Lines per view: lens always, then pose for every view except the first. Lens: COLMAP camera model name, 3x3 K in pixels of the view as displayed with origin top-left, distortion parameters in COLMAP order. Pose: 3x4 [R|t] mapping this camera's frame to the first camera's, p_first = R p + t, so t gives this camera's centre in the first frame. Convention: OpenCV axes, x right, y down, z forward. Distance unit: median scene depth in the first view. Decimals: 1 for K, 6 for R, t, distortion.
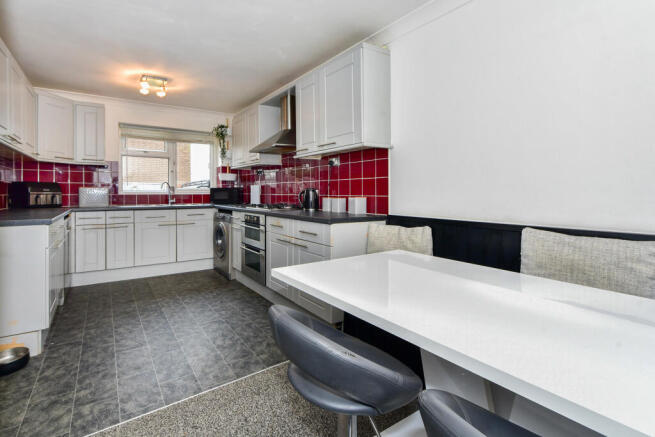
lens RADIAL K [[318.1, 0, 327.2], [0, 318.1, 193.0], [0, 0, 1]] dist [-0.000707, -0.000381]
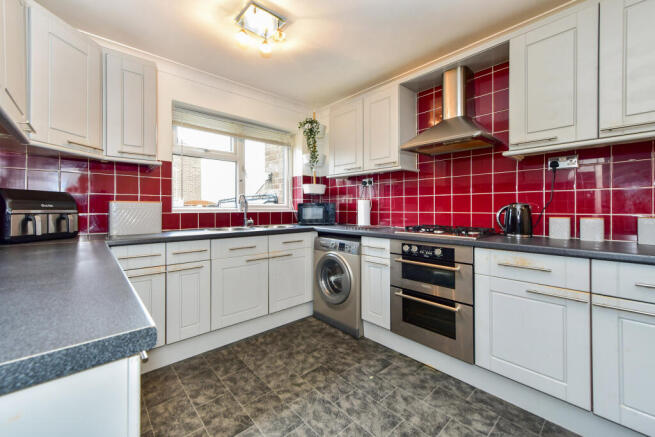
lens RADIAL K [[266.5, 0, 343.1], [0, 266.5, 207.8], [0, 0, 1]] dist [0.001879, 0.000316]
pose [[0.986420, -0.001116, 0.164238, -0.439377], [0.001885, 0.999988, -0.004527, -0.002934], [-0.164231, 0.004775, 0.986410, 0.452494]]
